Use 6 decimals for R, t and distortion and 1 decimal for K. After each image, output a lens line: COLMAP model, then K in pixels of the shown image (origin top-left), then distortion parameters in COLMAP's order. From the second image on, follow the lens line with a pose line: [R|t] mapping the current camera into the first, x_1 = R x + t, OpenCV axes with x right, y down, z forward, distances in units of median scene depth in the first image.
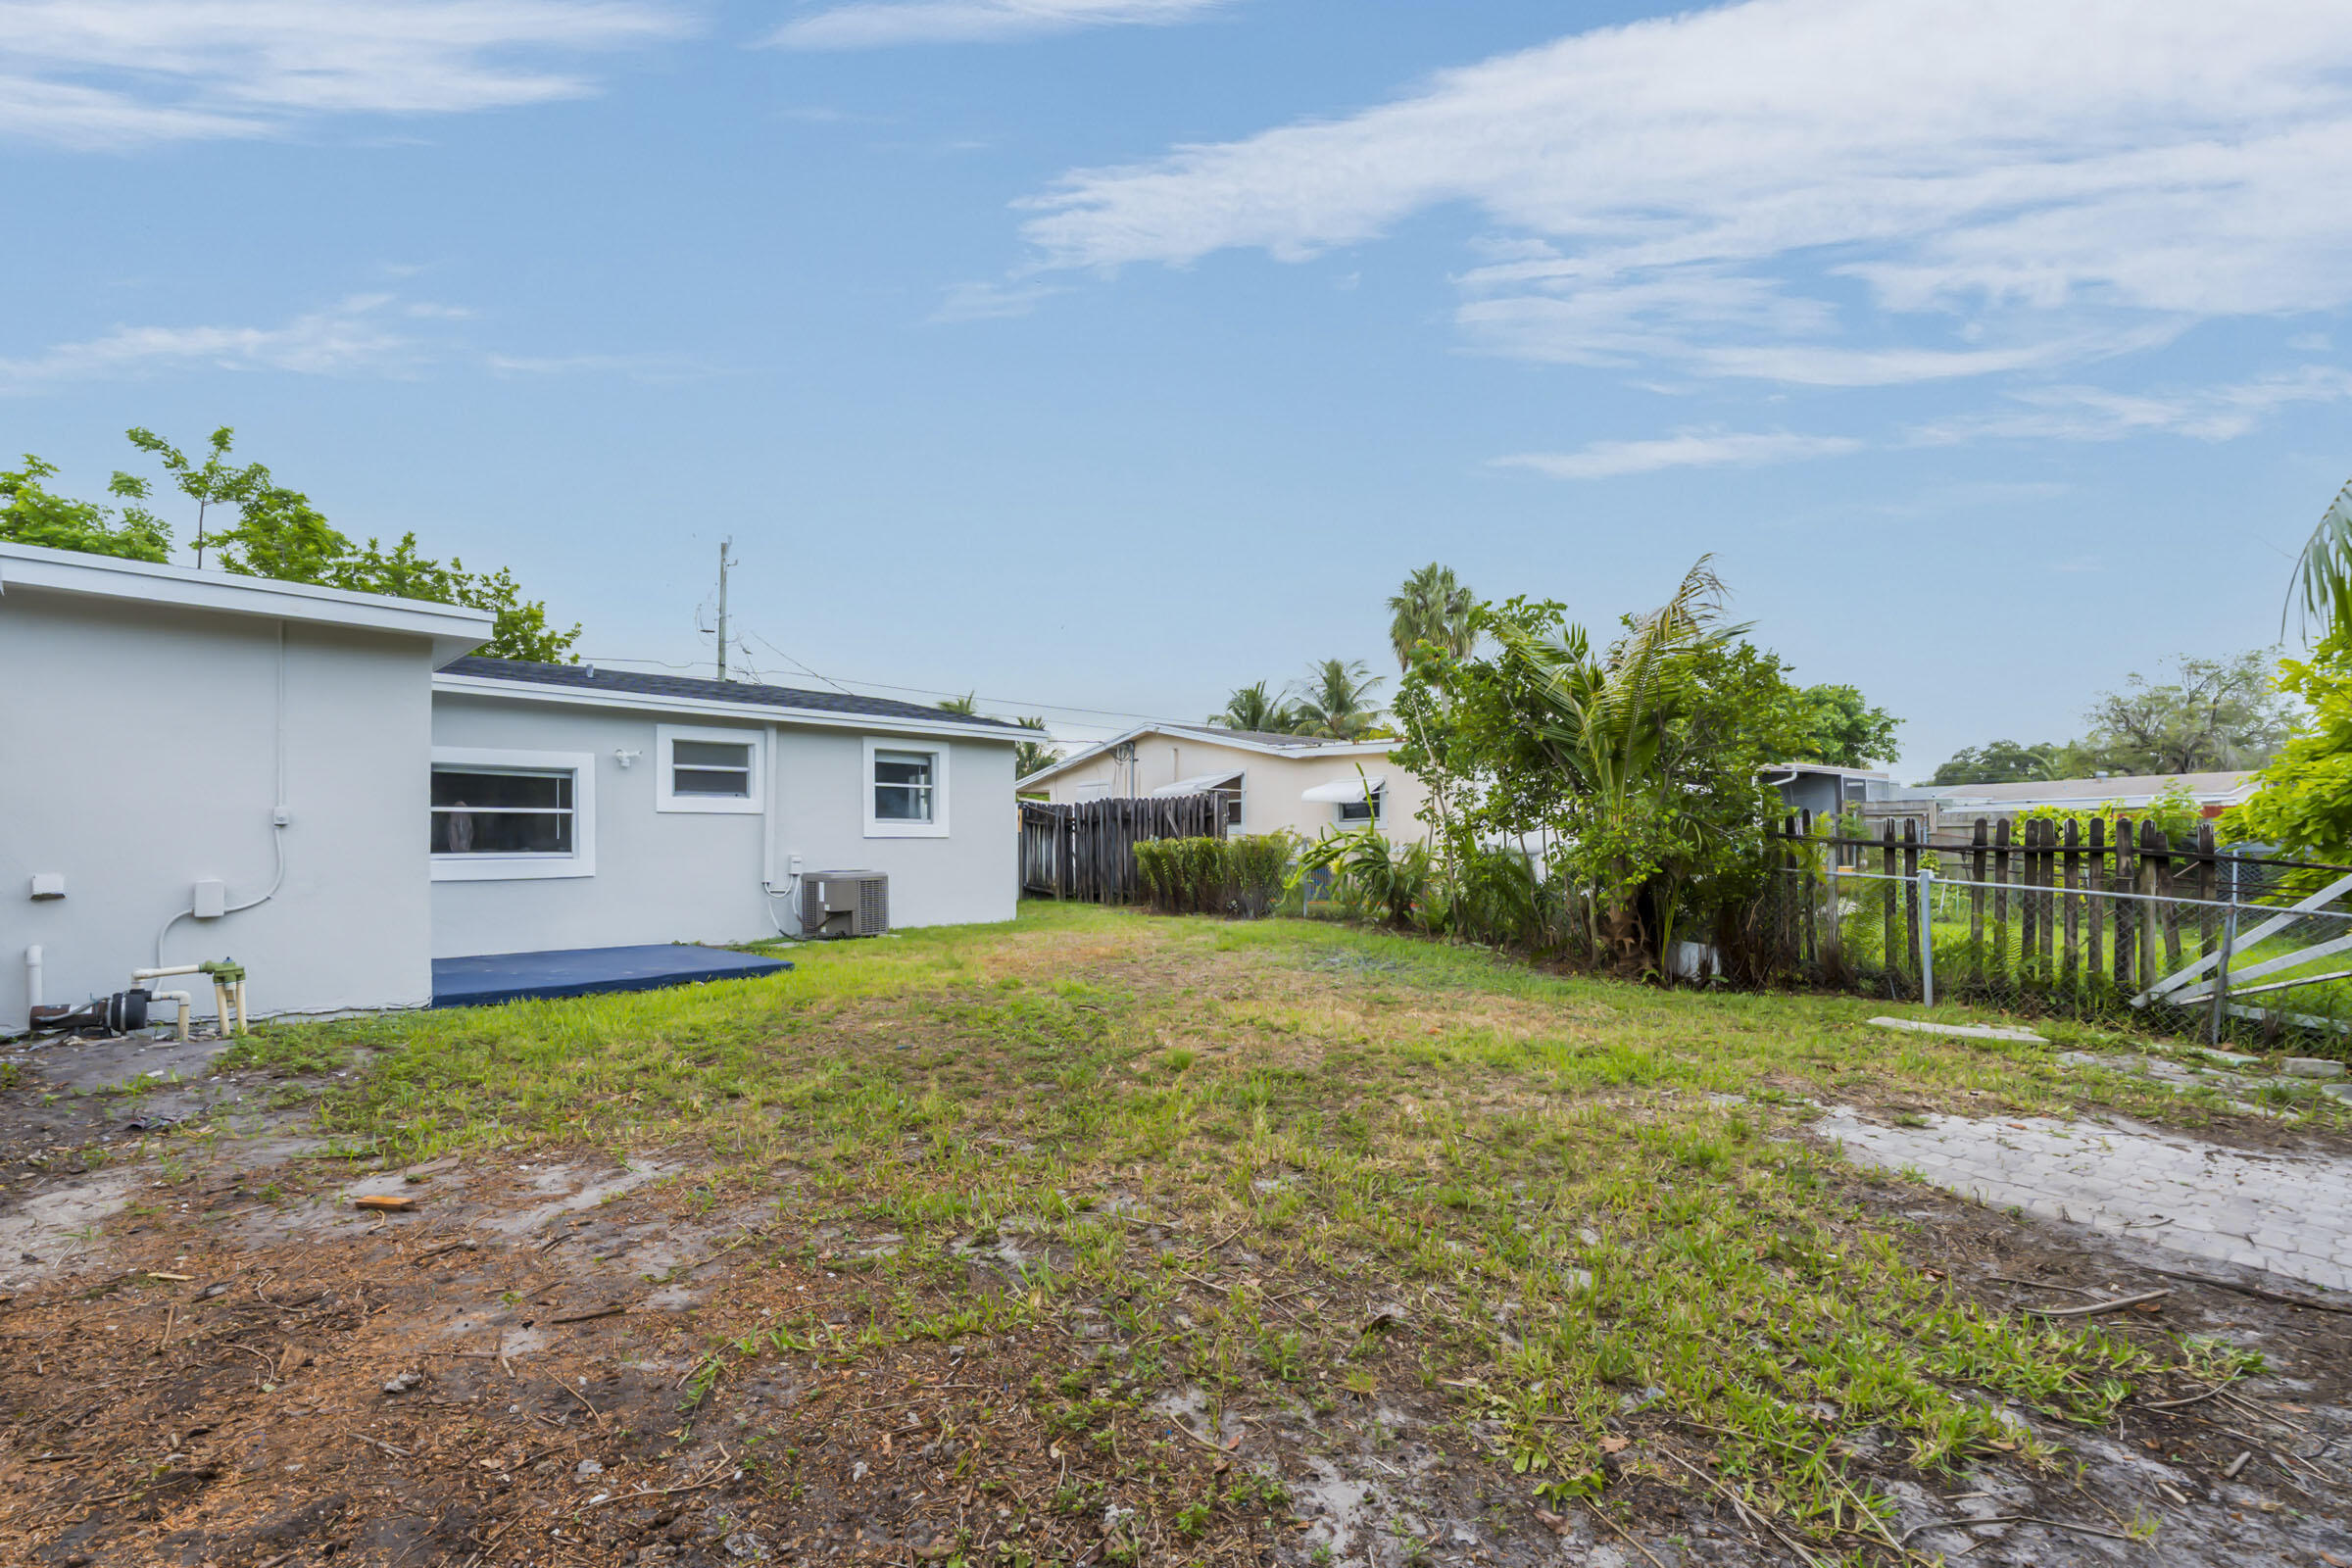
lens RADIAL K [[1105.1, 0, 1202.2], [0, 1105.1, 829.9], [0, 0, 1]] dist [0.010058, 0.001870]
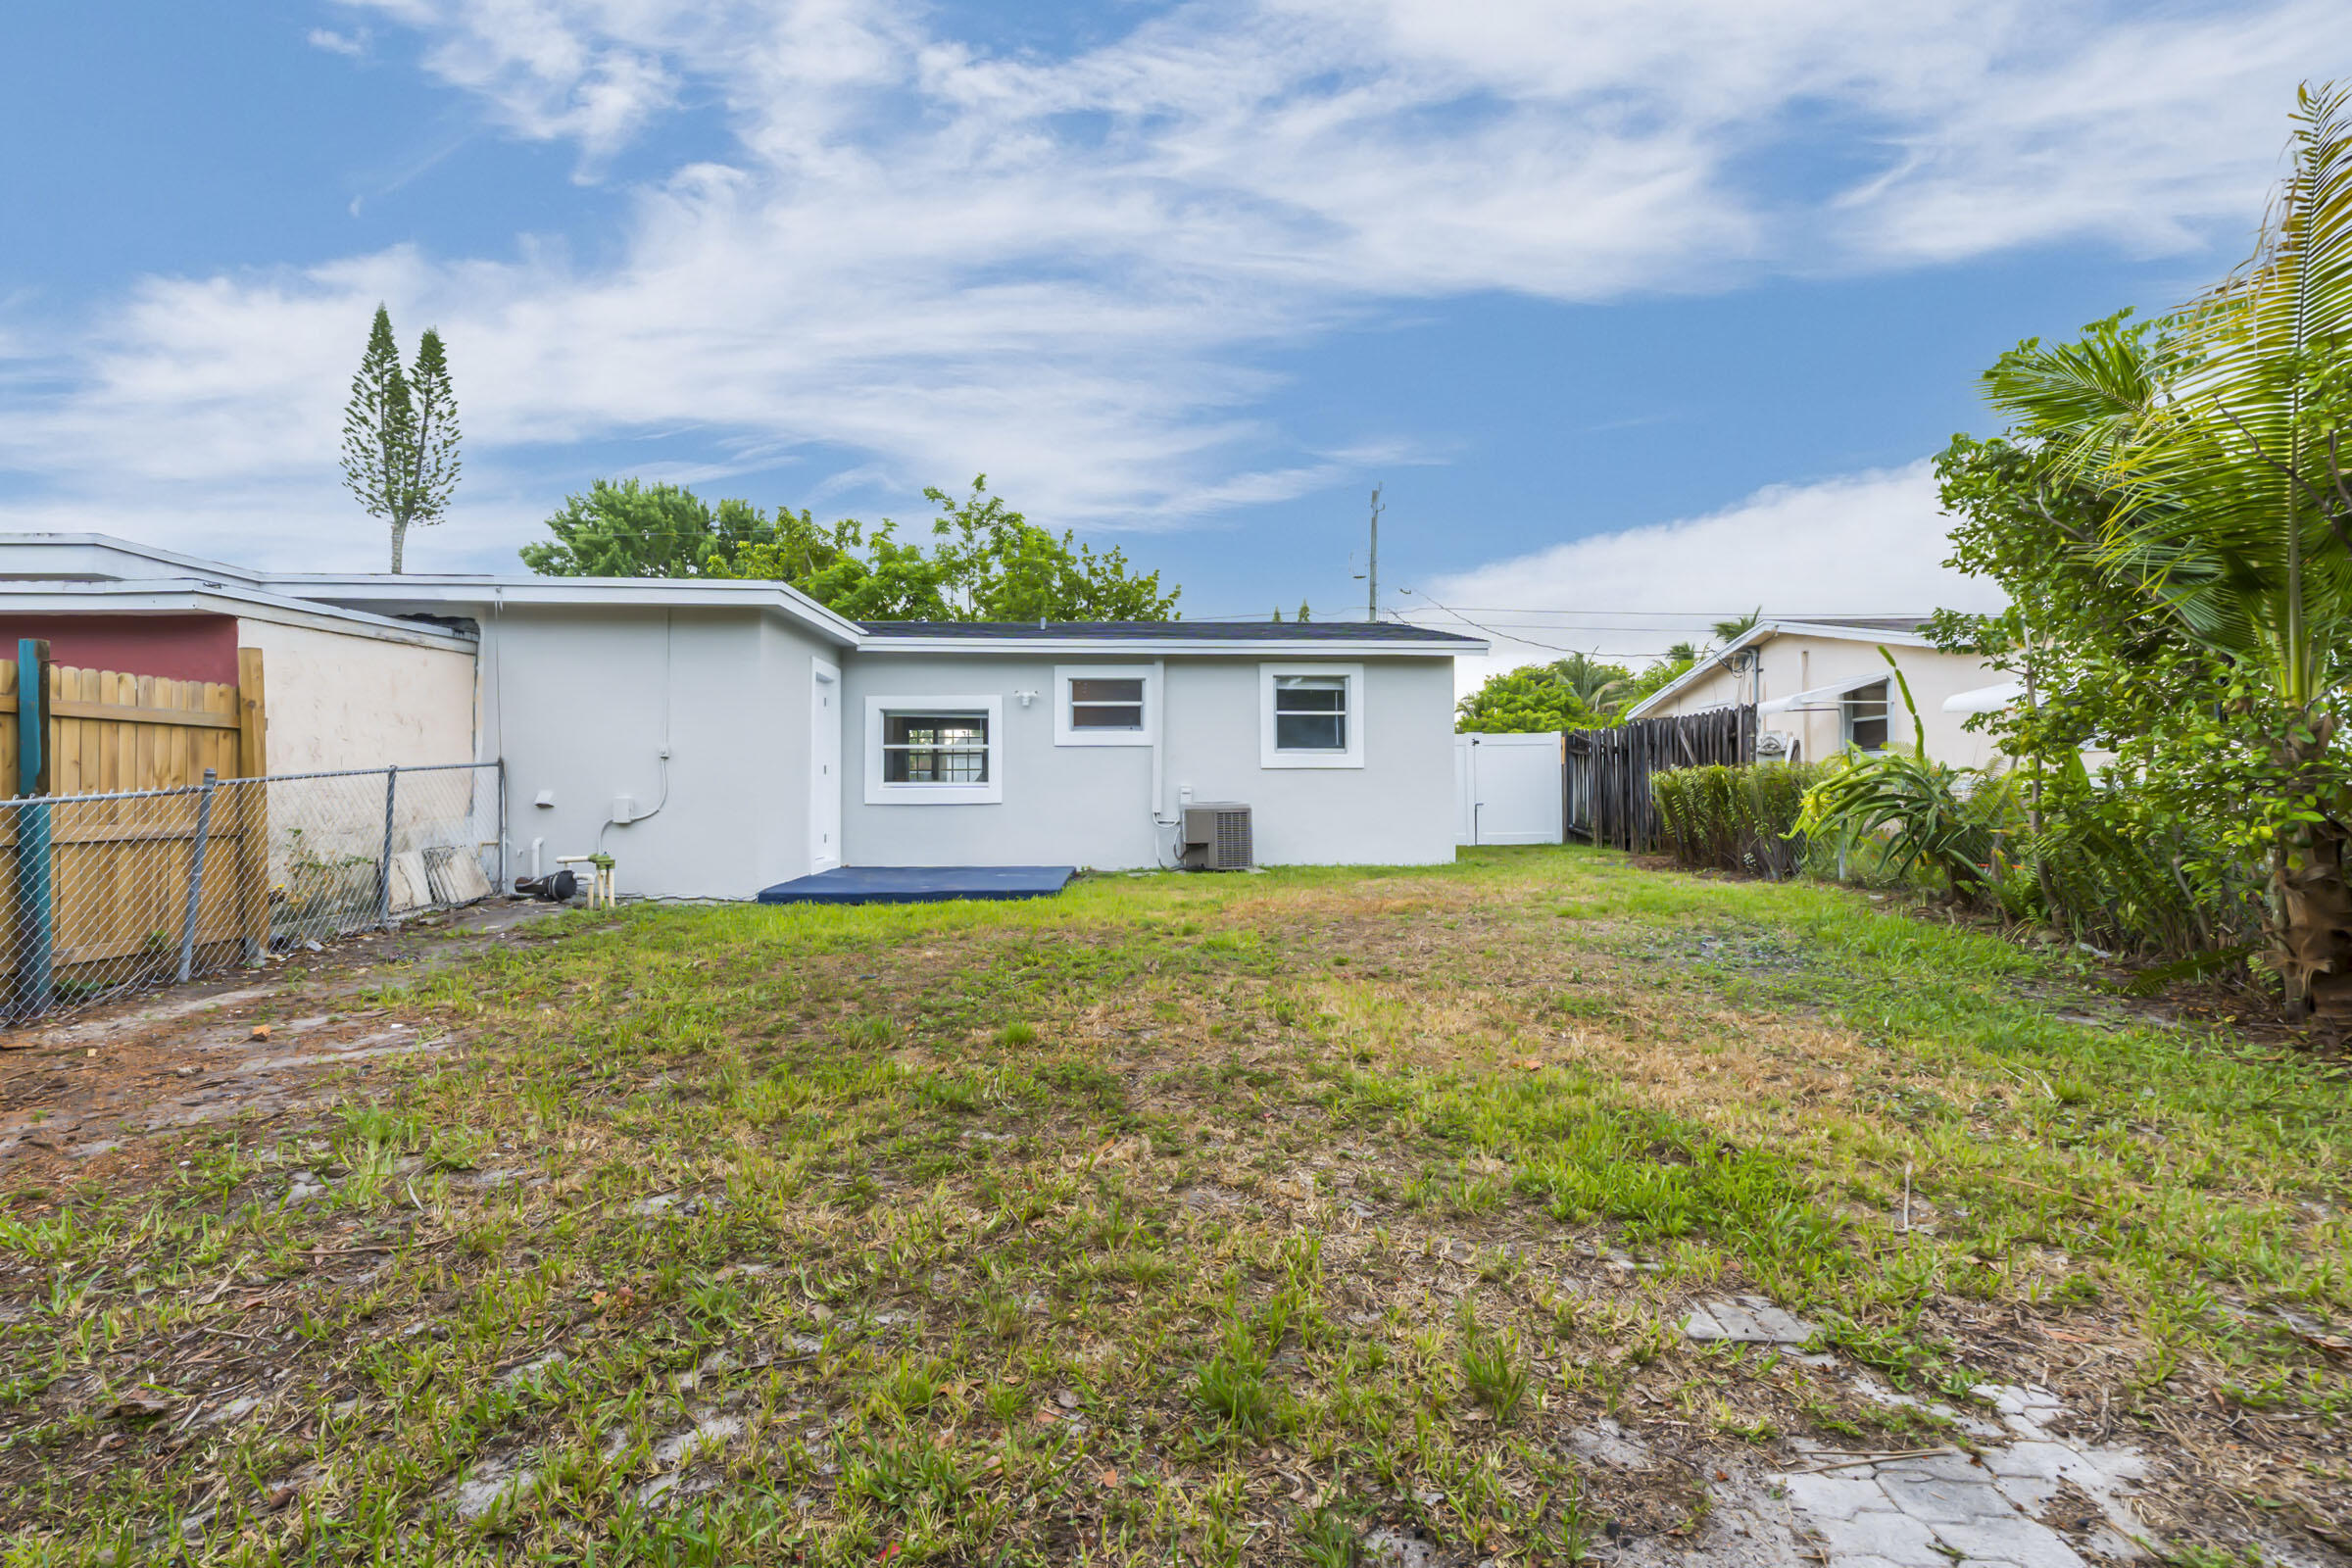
lens RADIAL K [[1105.1, 0, 1190.2], [0, 1105.1, 781.5], [0, 0, 1]] dist [0.010058, 0.001870]
pose [[0.709092, -0.001537, -0.705114, 0.324850], [0.007330, 0.999960, 0.005192, 0.012470], [0.705078, -0.008850, 0.709075, 0.274177]]
